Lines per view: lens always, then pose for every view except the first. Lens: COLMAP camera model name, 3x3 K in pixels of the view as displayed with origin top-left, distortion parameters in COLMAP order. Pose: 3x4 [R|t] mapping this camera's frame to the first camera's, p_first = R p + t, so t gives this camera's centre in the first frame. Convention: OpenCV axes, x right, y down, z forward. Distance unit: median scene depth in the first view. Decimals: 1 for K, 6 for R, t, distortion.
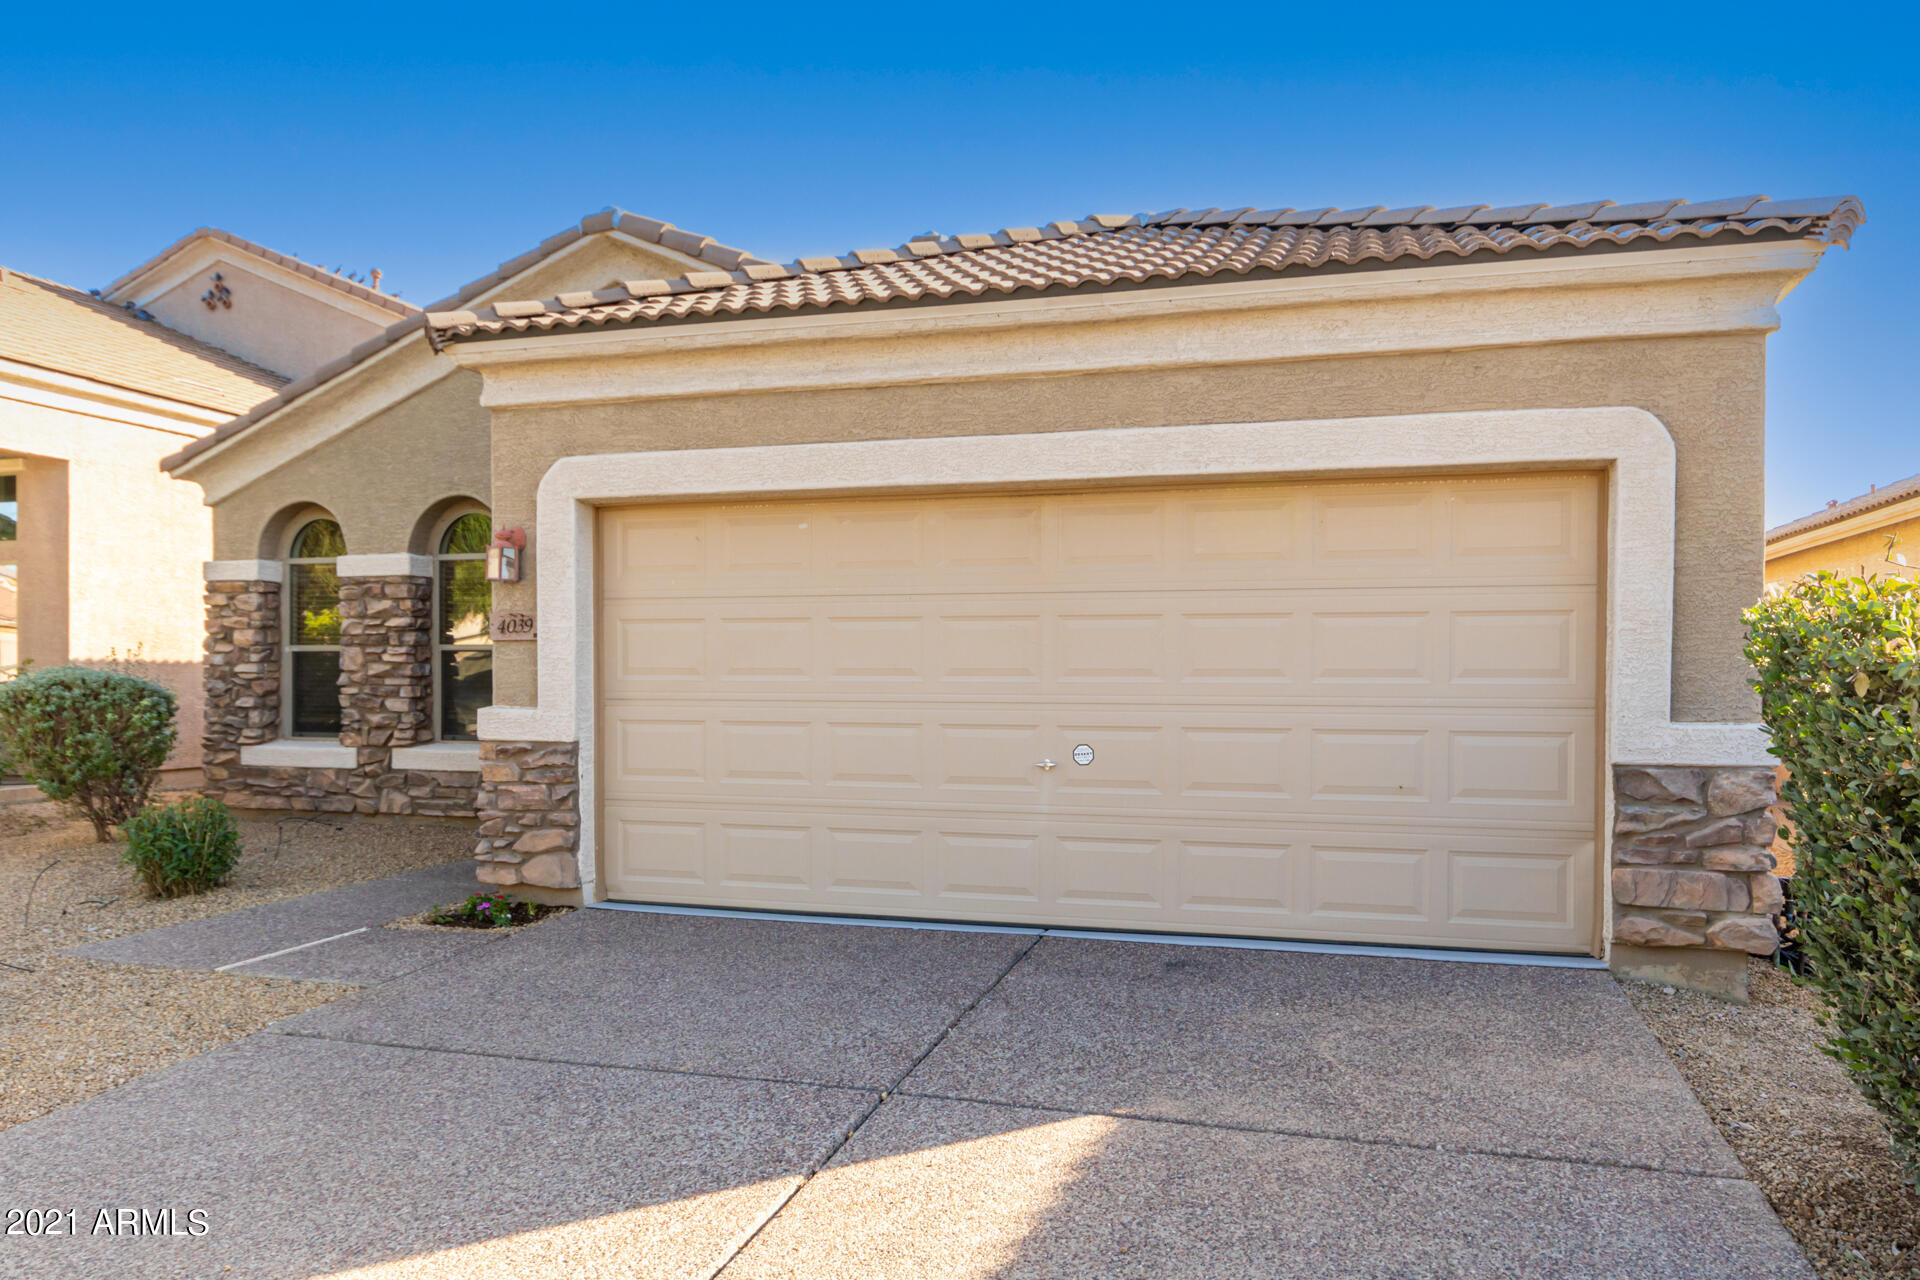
lens RADIAL K [[1269.0, 0, 975.5], [0, 1269.0, 693.0], [0, 0, 1]] dist [0.000117, -0.001149]
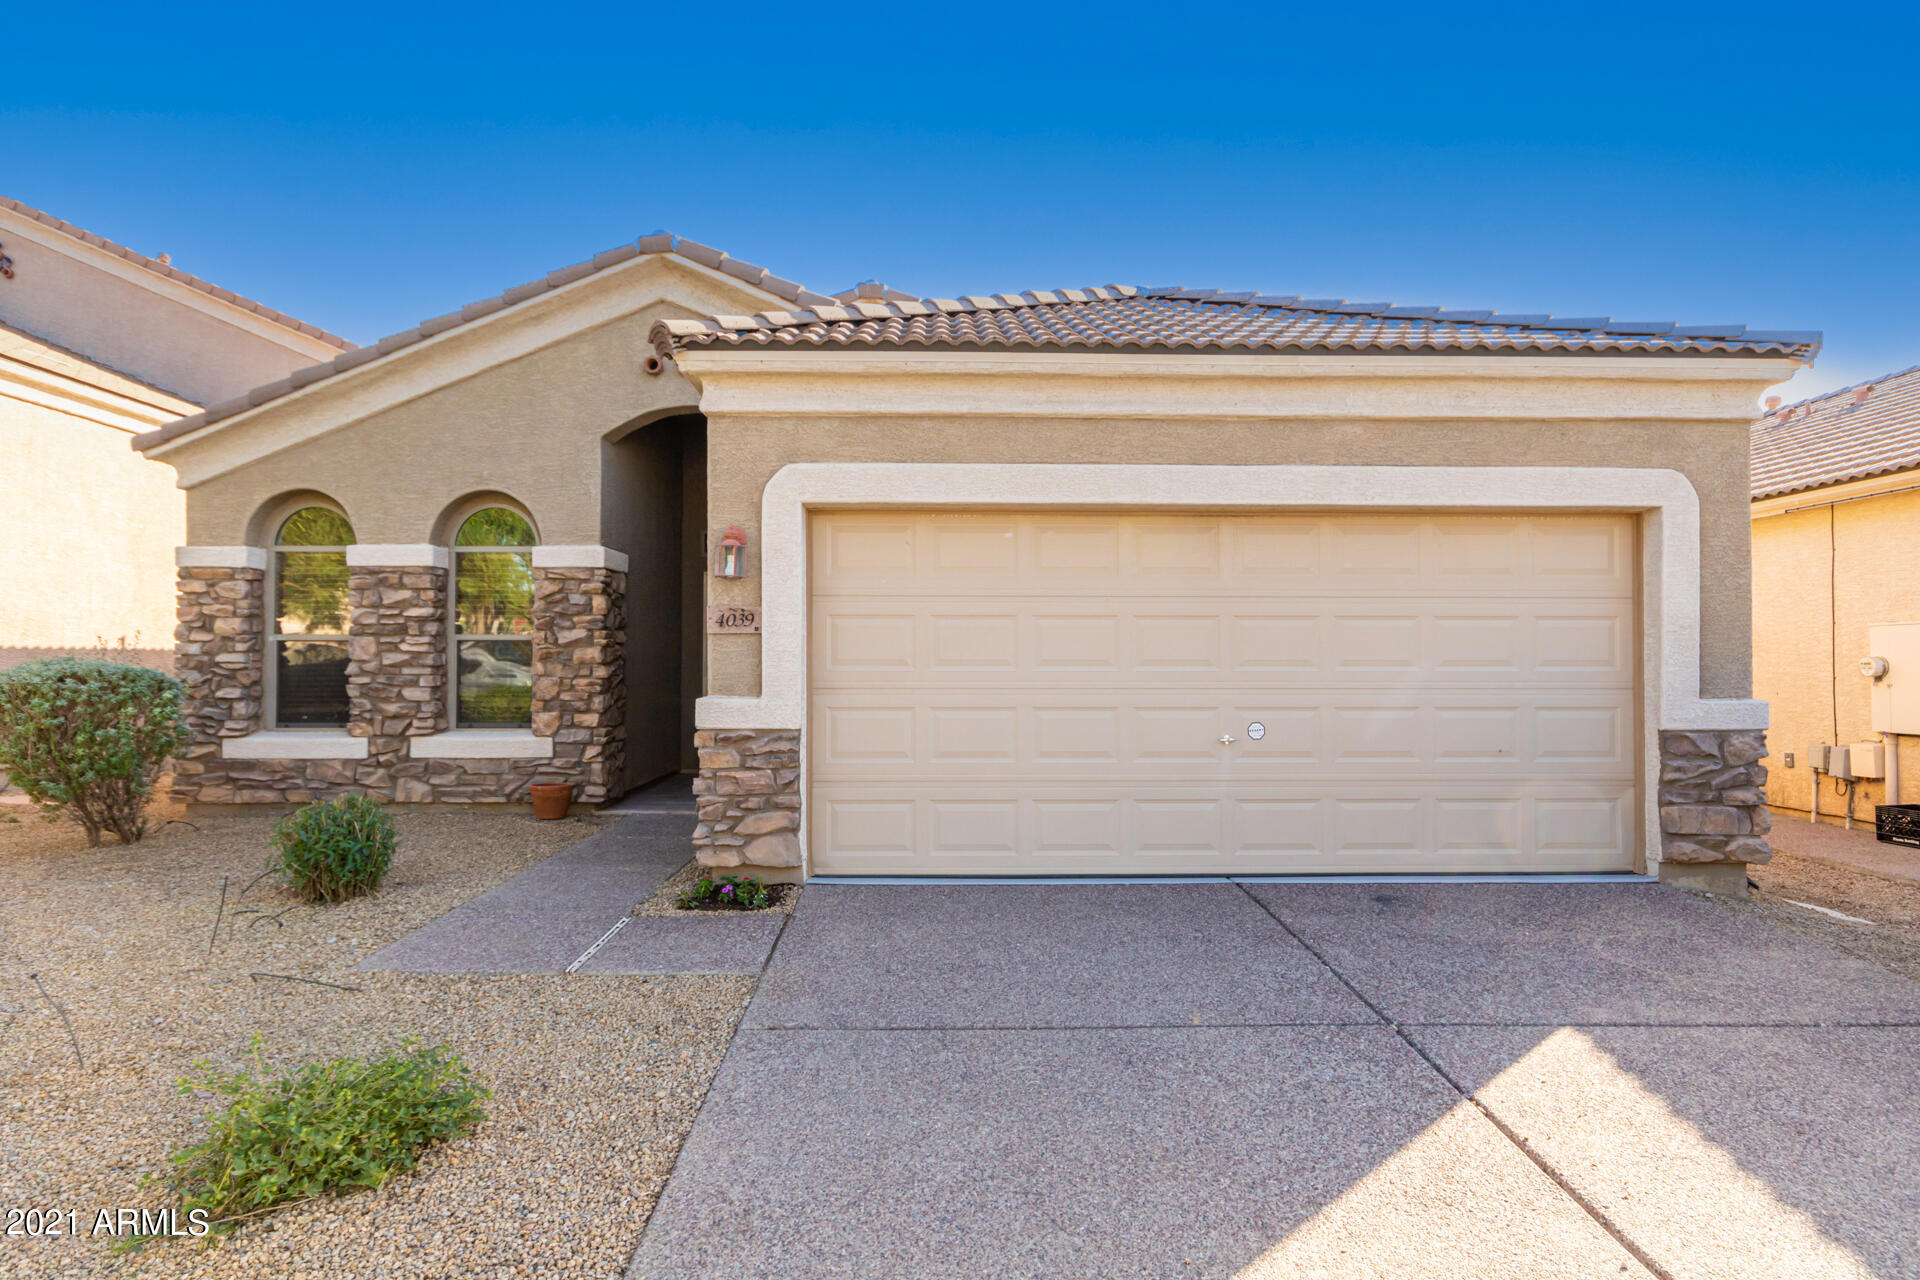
lens RADIAL K [[1064.1, 0, 954.1], [0, 1064.1, 645.5], [0, 0, 1]] dist [0.002223, 0.004151]
pose [[0.956933, 0.001812, 0.290303, -0.481722], [0.005856, 0.999657, -0.025543, -0.008514], [-0.290250, 0.026143, 0.956594, 0.107863]]
